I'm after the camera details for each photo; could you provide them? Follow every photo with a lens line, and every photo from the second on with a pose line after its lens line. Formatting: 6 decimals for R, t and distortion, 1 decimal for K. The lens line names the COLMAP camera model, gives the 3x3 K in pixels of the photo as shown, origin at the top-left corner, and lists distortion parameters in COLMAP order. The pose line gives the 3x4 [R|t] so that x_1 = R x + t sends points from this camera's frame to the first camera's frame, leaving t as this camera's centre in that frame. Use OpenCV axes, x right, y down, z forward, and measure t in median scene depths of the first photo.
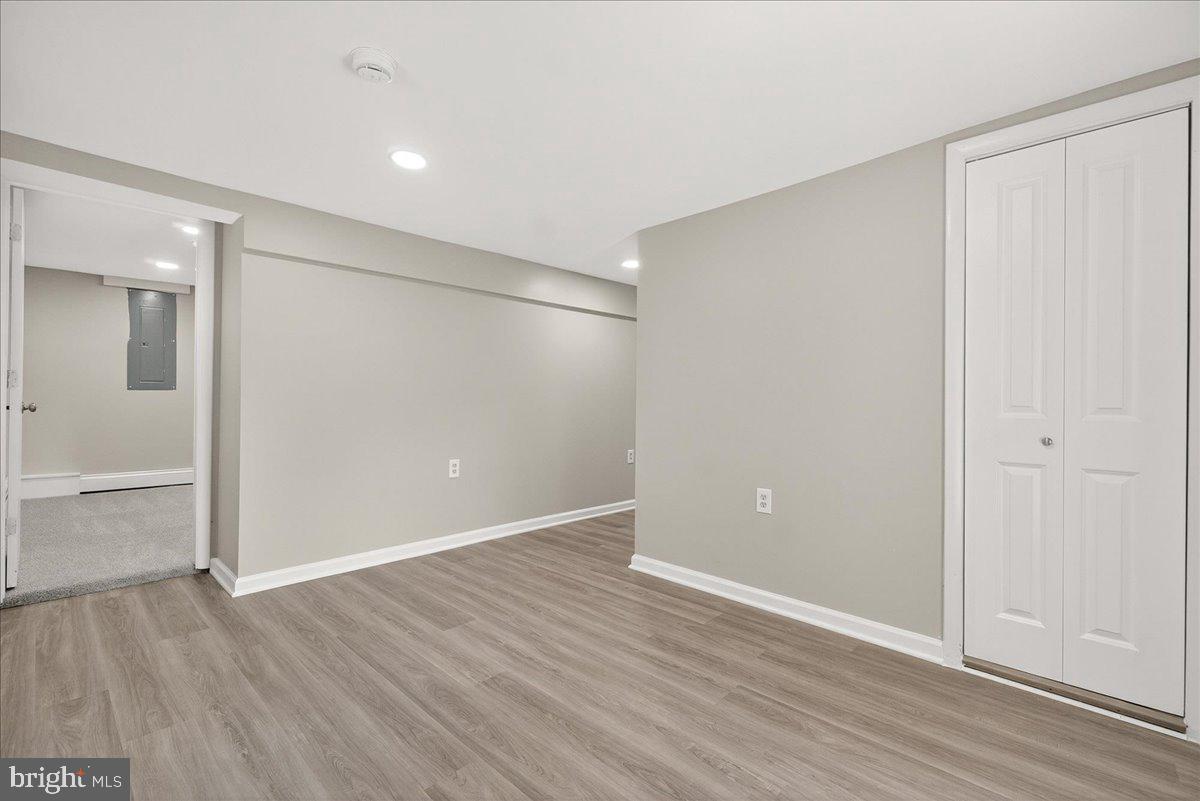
lens RADIAL K [[514.8, 0, 597.0], [0, 514.8, 401.1], [0, 0, 1]] dist [-0.002207, 0.000207]
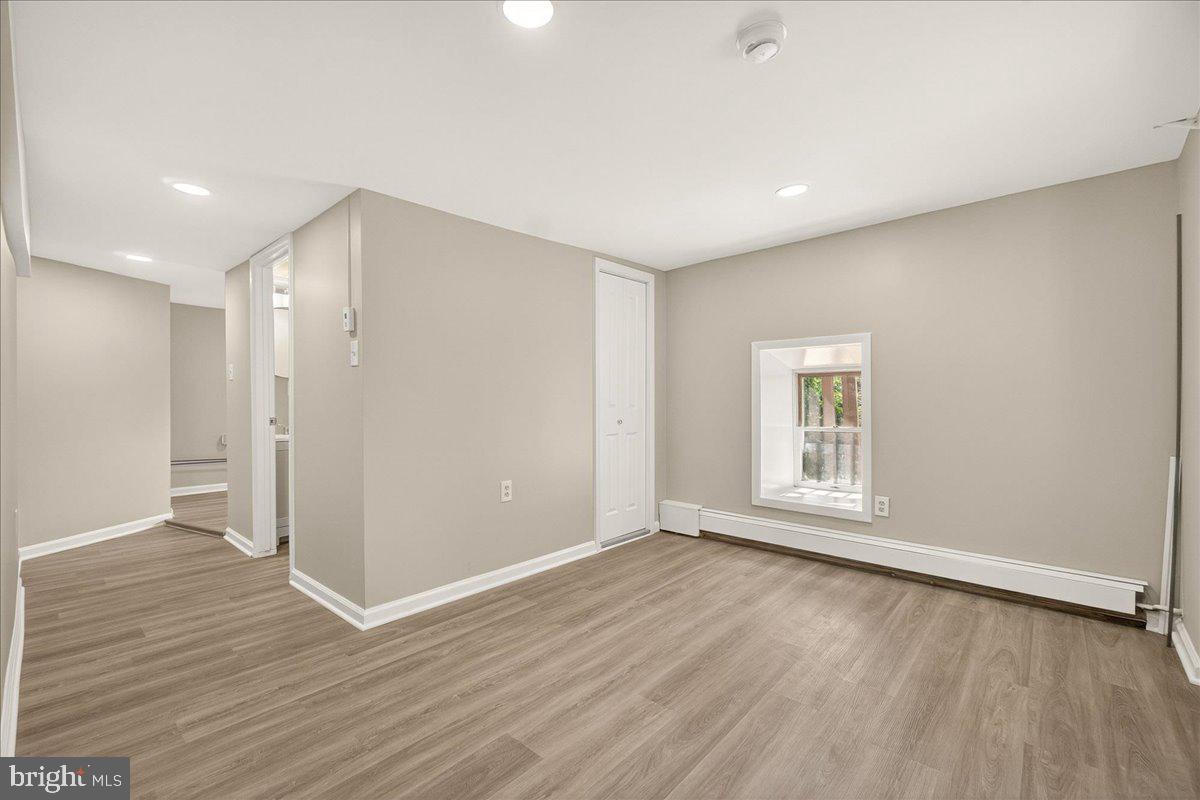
lens RADIAL K [[514.8, 0, 575.2], [0, 514.8, 402.1], [0, 0, 1]] dist [-0.002207, 0.000207]
pose [[0.004892, -0.018353, 0.999820, -1.000940], [0.012023, 0.999760, 0.018293, -0.033988], [-0.999916, 0.011931, 0.005112, 0.985145]]
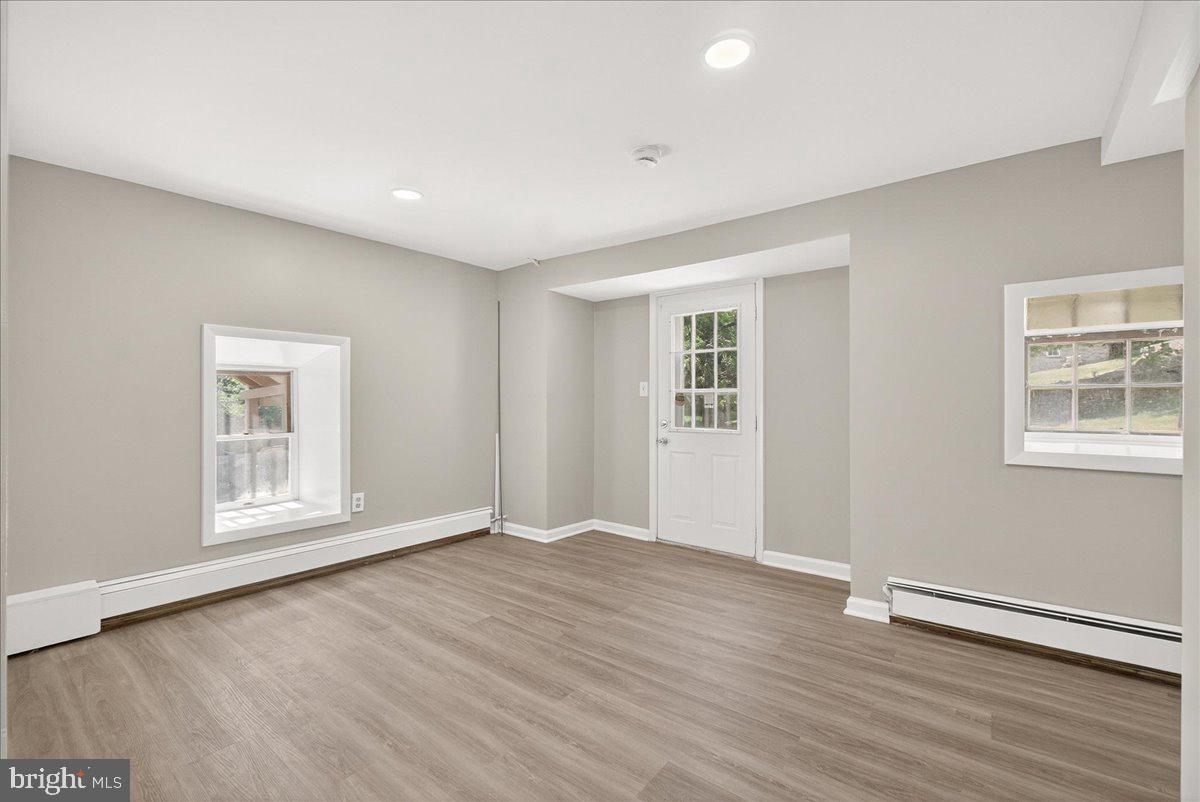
lens RADIAL K [[514.8, 0, 599.4], [0, 514.8, 397.8], [0, 0, 1]] dist [-0.002207, 0.000207]
pose [[-0.995908, -0.012012, -0.089568, -0.149693], [-0.011817, 0.999927, -0.002713, -0.022301], [0.089594, -0.001643, -0.995977, 1.719126]]
